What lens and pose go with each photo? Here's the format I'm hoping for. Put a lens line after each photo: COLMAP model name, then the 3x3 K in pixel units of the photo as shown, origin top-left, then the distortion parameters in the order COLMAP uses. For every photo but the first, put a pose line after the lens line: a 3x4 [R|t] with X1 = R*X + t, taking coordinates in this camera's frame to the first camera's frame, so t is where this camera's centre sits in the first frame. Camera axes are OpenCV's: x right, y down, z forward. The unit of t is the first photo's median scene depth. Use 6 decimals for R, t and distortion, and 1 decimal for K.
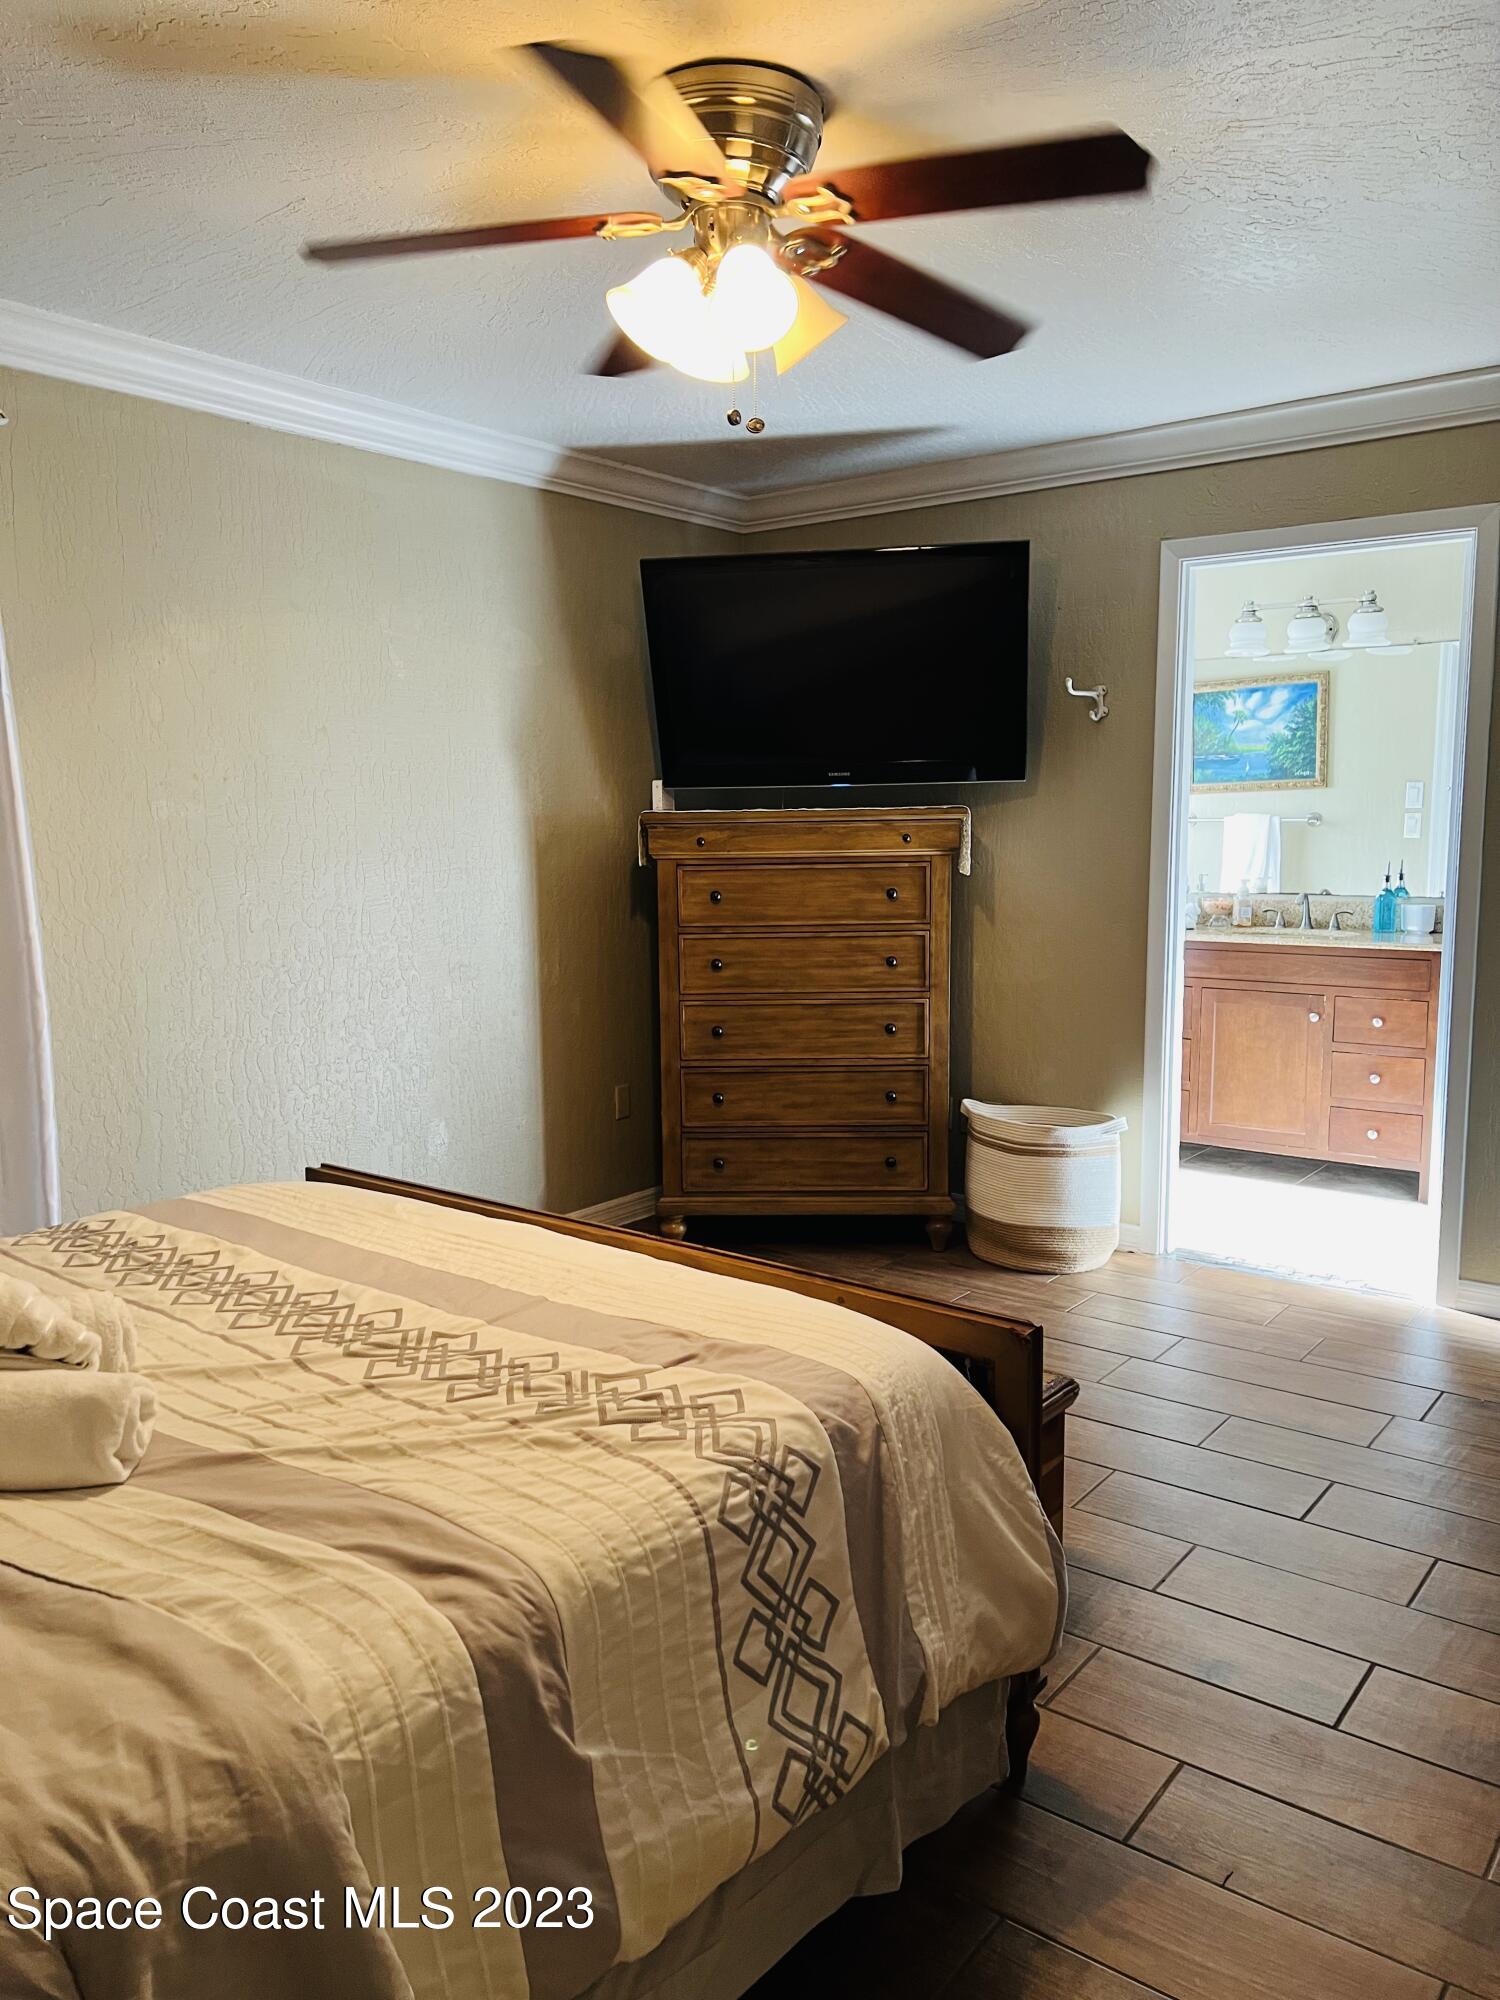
lens RADIAL K [[1492.4, 0, 750.0], [0, 1492.4, 1000.0], [0, 0, 1]] dist [0.026809, -0.010436]
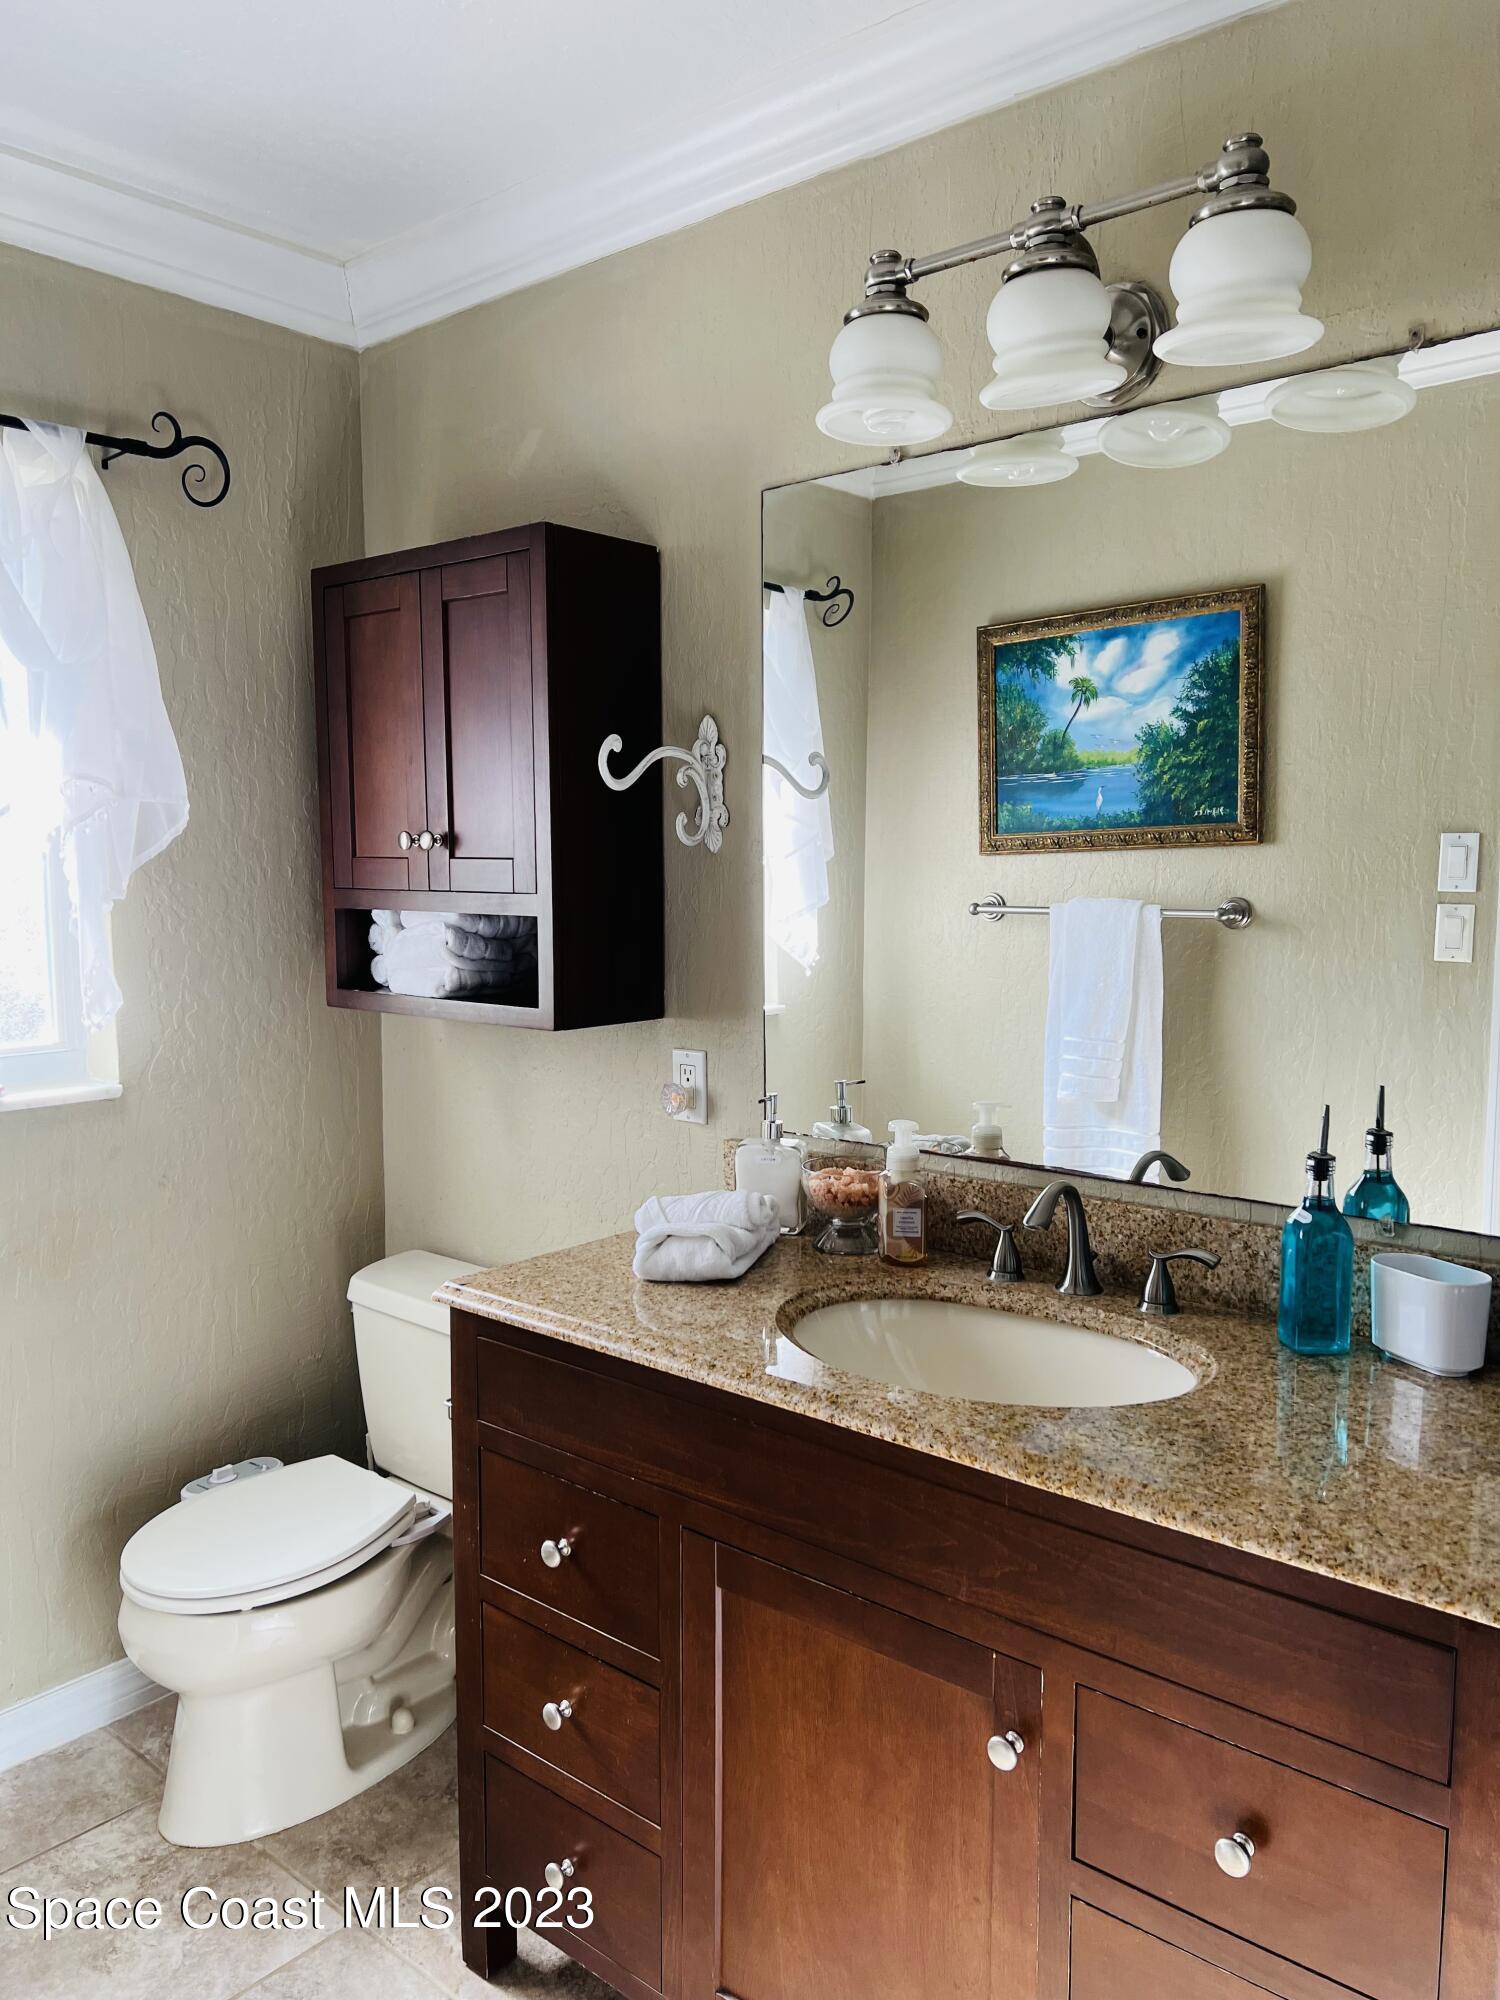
lens RADIAL K [[1492.4, 0, 750.0], [0, 1492.4, 1000.0], [0, 0, 1]] dist [0.026809, -0.010436]
pose [[0.998661, 0.012706, -0.050146, 0.252645], [-0.014246, 0.999434, -0.030480, -0.078375], [0.049730, 0.031154, 0.998277, 0.541430]]
